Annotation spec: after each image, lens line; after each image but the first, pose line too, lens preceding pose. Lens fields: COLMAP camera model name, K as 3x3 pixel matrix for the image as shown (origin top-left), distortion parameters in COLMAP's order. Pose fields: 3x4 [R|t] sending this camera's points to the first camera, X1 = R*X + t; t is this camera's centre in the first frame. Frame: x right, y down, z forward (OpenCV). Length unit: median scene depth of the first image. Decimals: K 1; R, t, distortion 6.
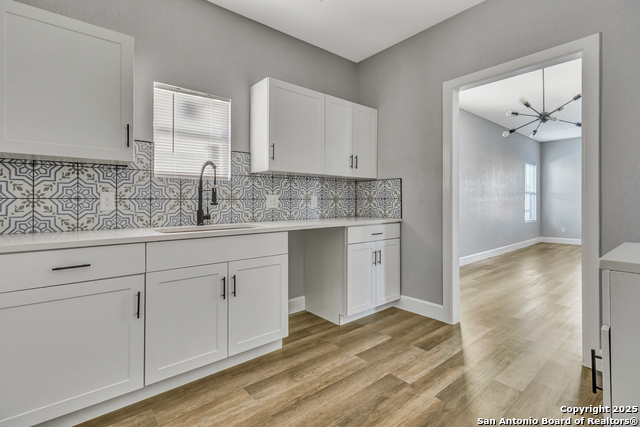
lens RADIAL K [[302.9, 0, 323.2], [0, 302.9, 197.0], [0, 0, 1]] dist [0.000824, 0.000036]
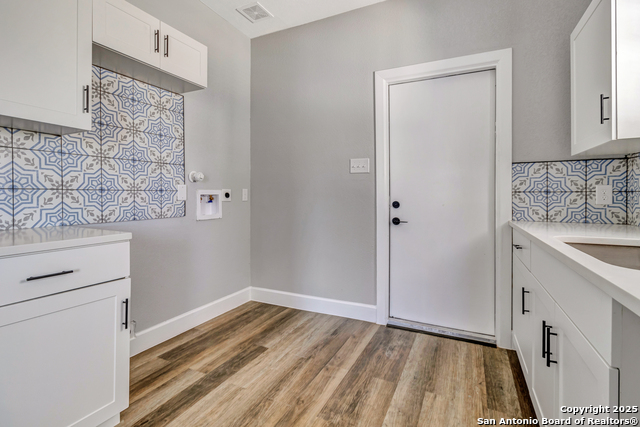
lens RADIAL K [[302.9, 0, 323.2], [0, 302.9, 197.0], [0, 0, 1]] dist [0.000824, 0.000036]
pose [[-0.917171, -0.002319, -0.398488, 0.374973], [0.001395, 0.999958, -0.009029, 0.028789], [0.398492, -0.008836, -0.917129, 1.469239]]
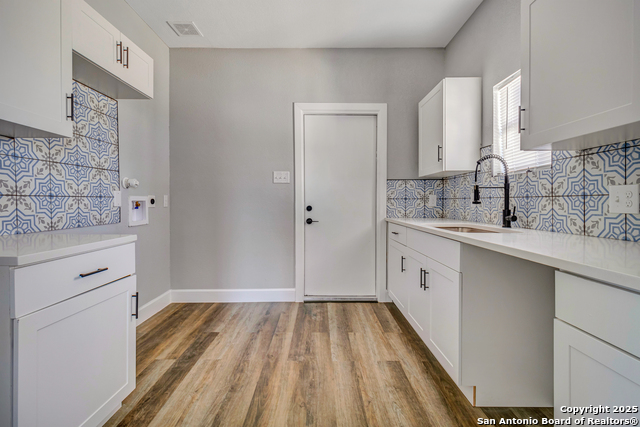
lens RADIAL K [[299.8, 0, 318.8], [0, 299.8, 210.1], [0, 0, 1]] dist [-0.000174, 0.000023]
pose [[-0.648821, 0.019356, -0.760695, 0.801606], [0.009176, 0.999803, 0.017613, 0.030941], [0.760886, 0.004448, -0.648870, 1.519714]]
